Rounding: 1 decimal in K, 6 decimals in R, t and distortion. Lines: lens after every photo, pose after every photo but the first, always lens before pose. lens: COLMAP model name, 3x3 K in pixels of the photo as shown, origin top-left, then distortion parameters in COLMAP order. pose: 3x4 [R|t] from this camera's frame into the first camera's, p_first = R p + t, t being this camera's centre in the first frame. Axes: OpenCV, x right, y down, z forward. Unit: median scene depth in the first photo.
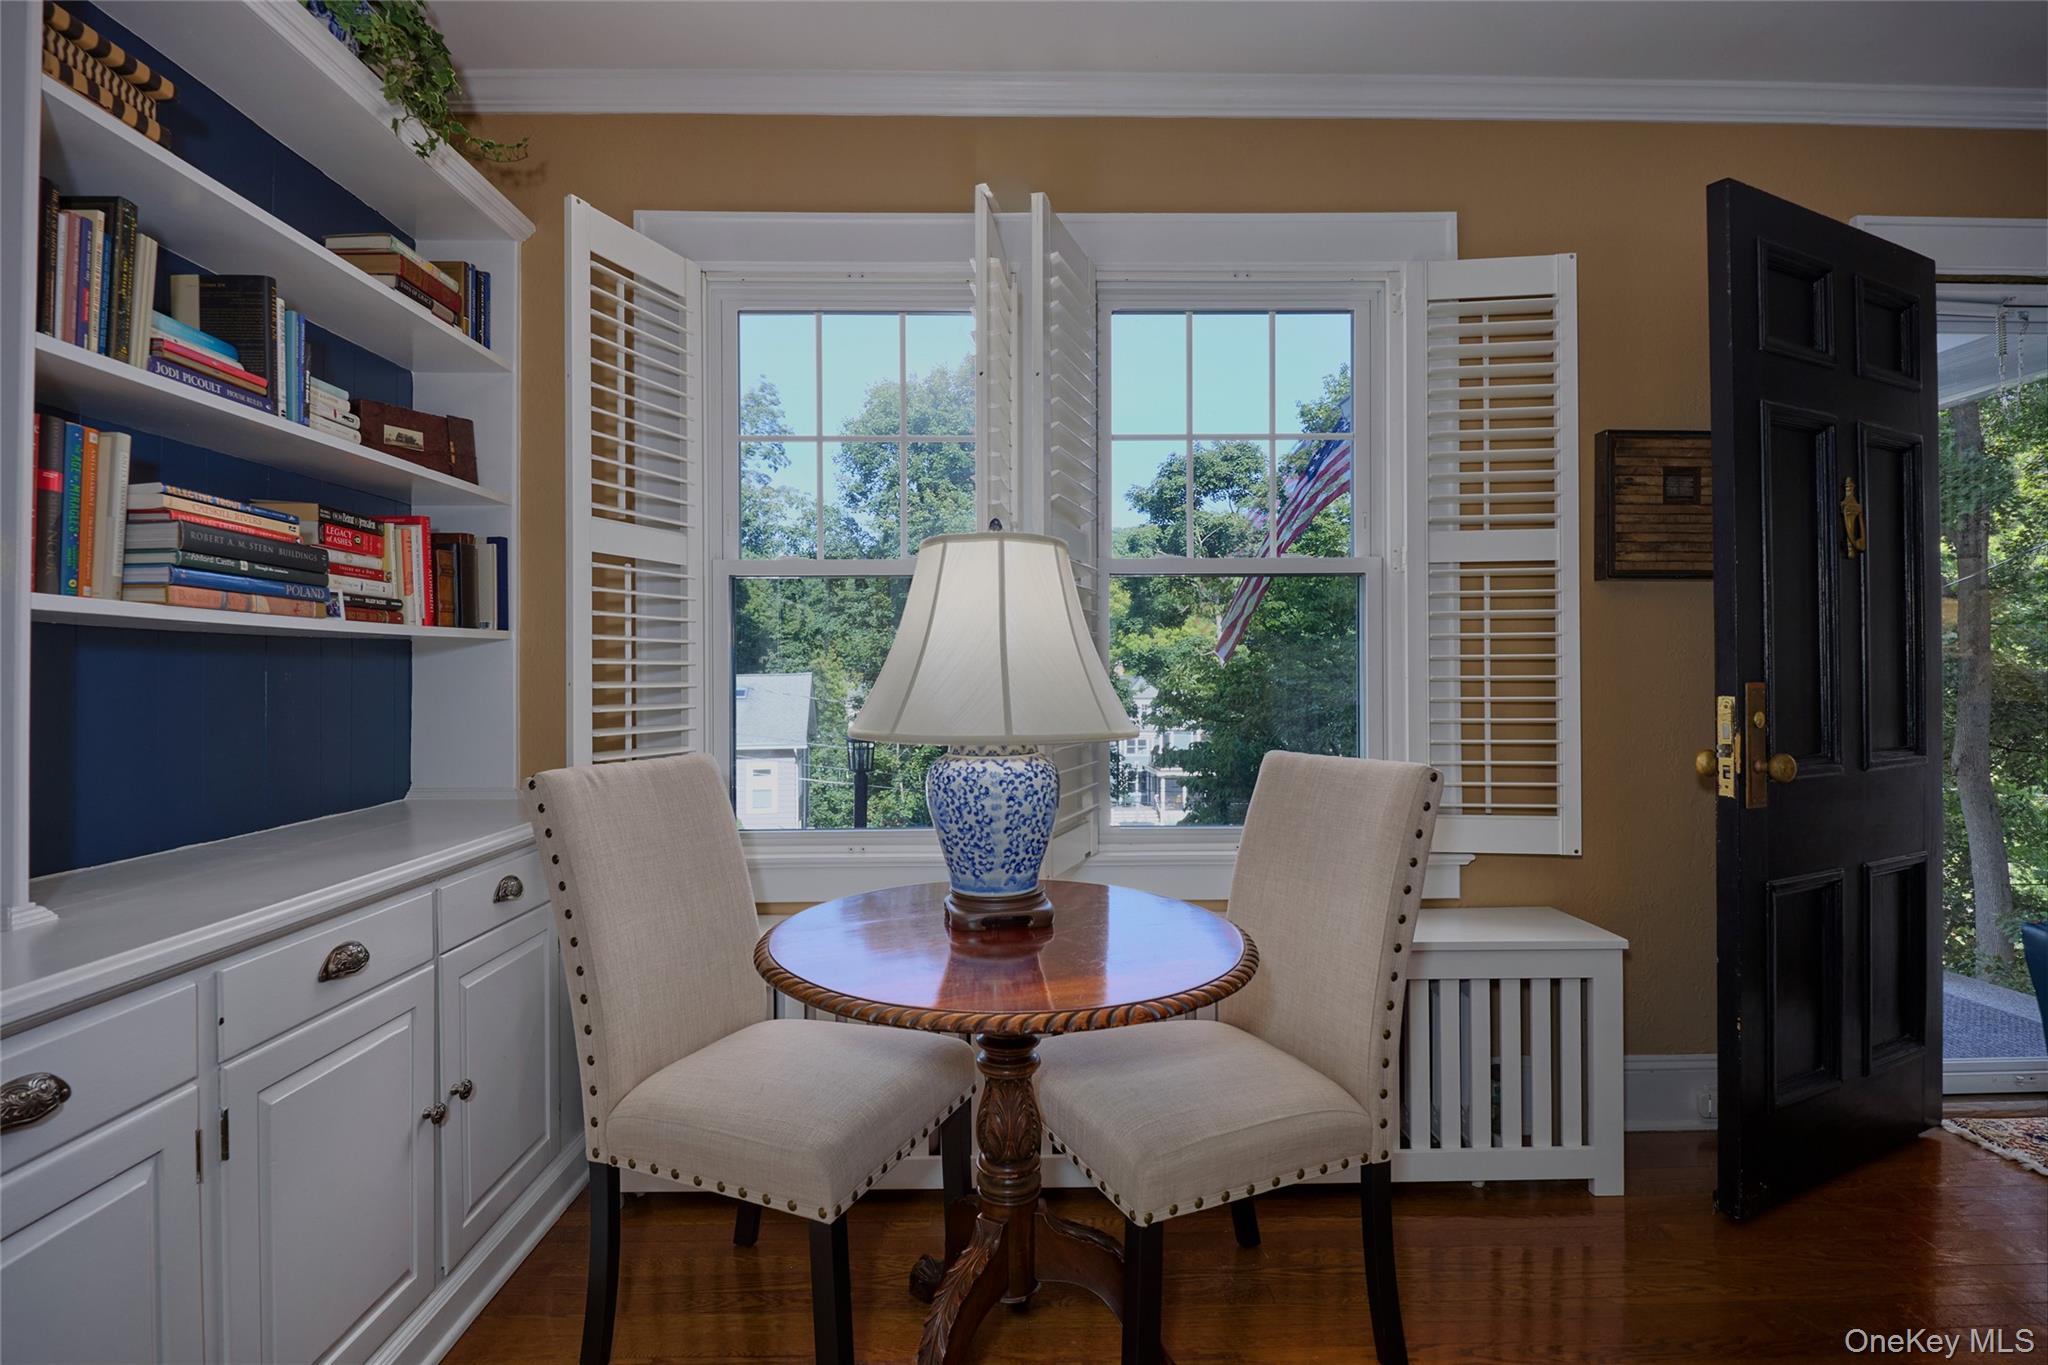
lens RADIAL K [[939.0, 0, 1024.0], [0, 939.0, 682.5], [0, 0, 1]] dist [-0.015382, -0.000643]
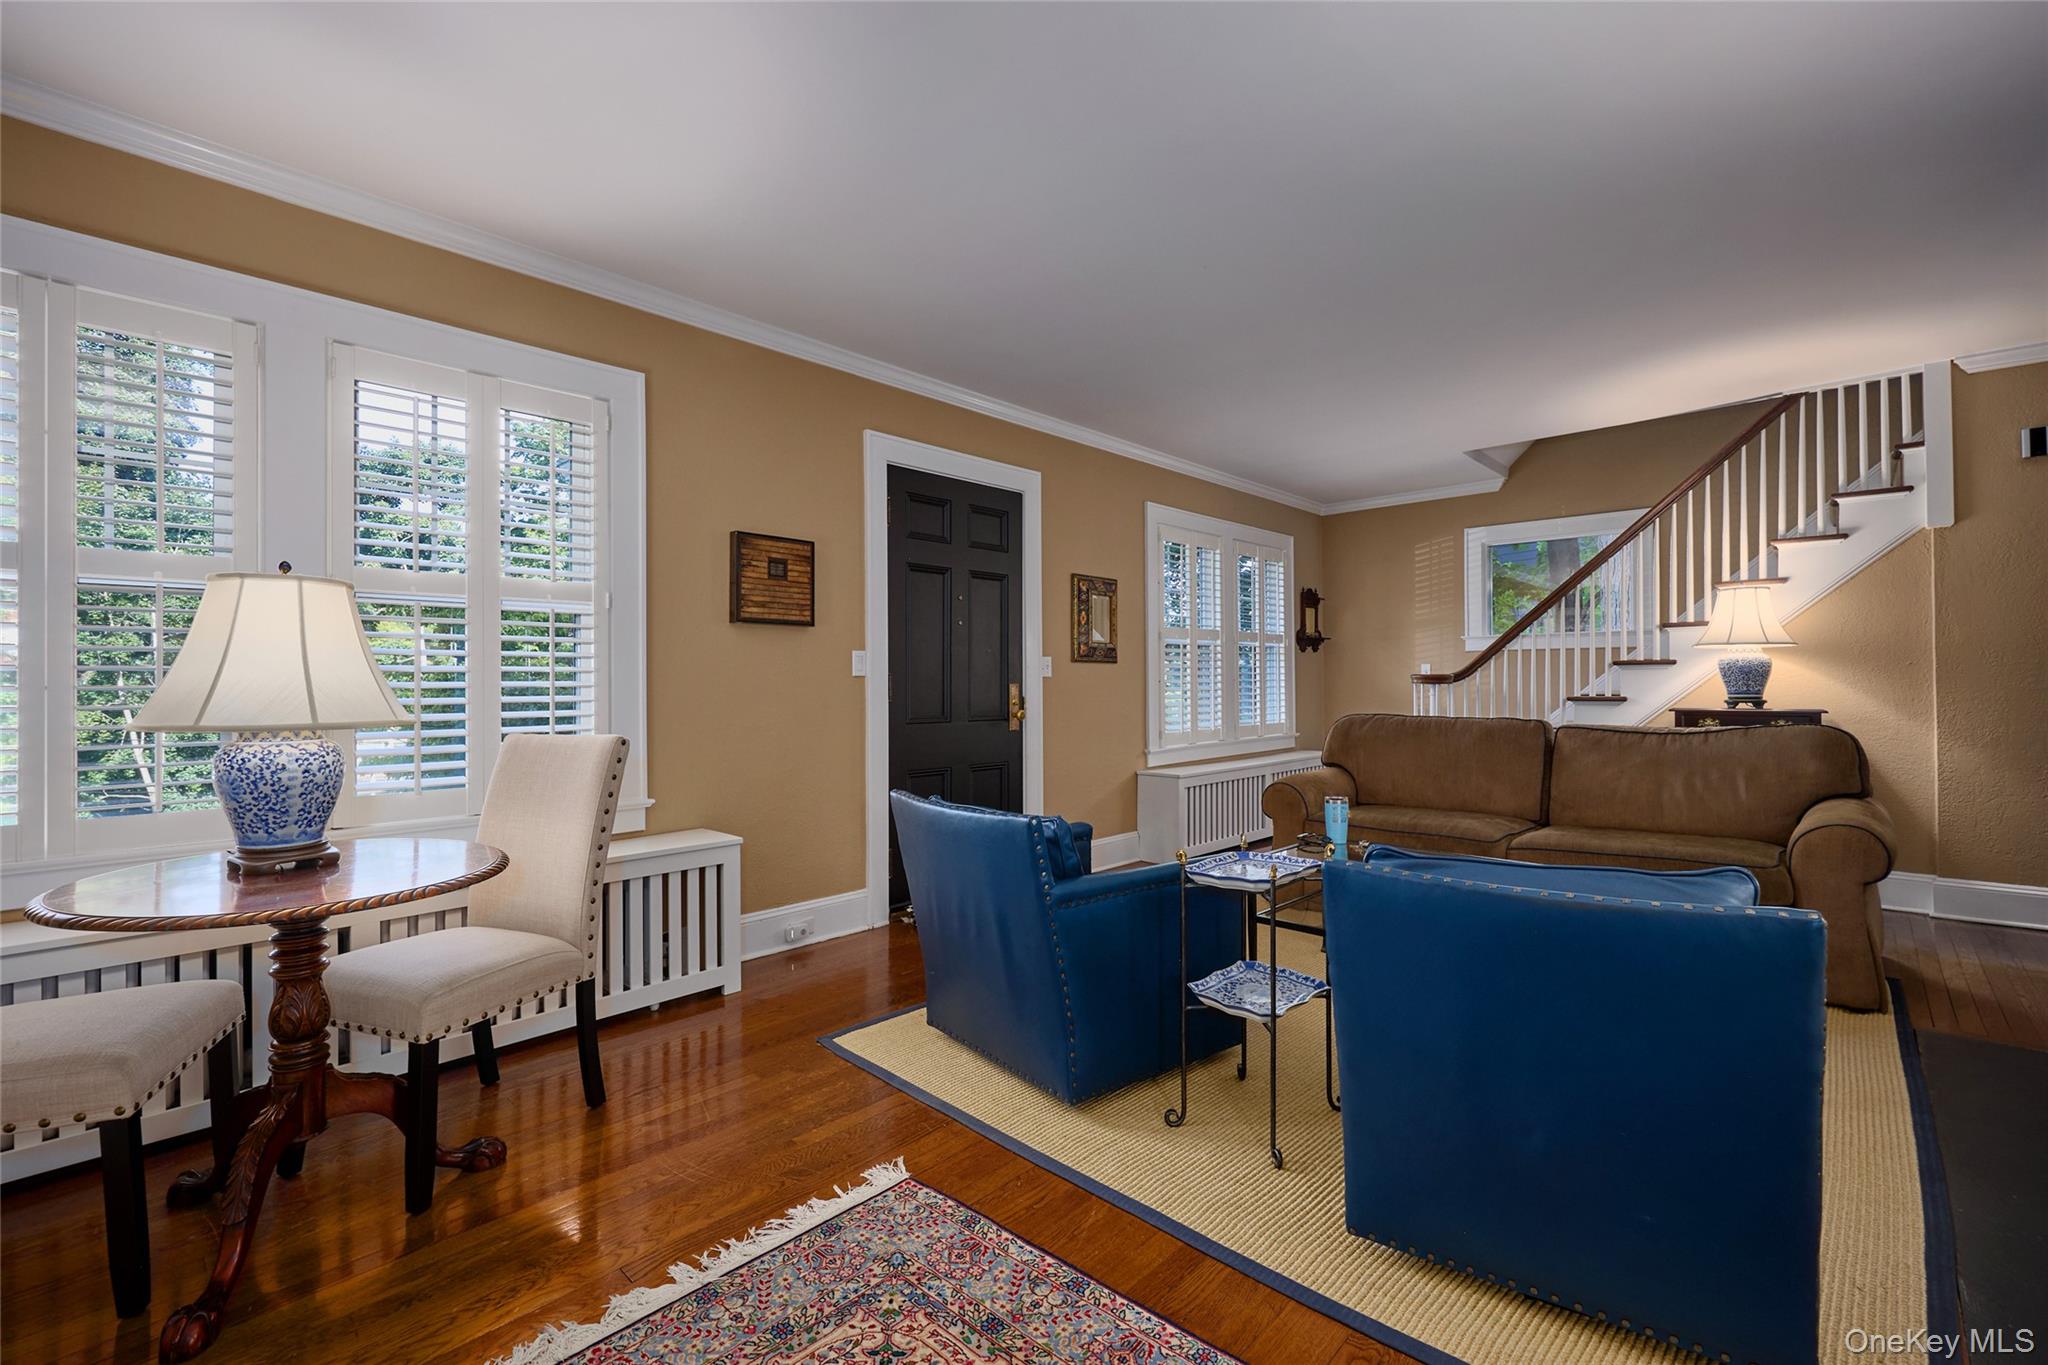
lens RADIAL K [[859.8, 0, 1024.0], [0, 859.8, 682.5], [0, 0, 1]] dist [-0.004562, -0.000175]
pose [[0.673699, 0.004174, 0.738994, -0.220200], [-0.004573, 0.999988, -0.001479, -0.008441], [-0.738991, -0.002383, 0.673711, -0.581656]]
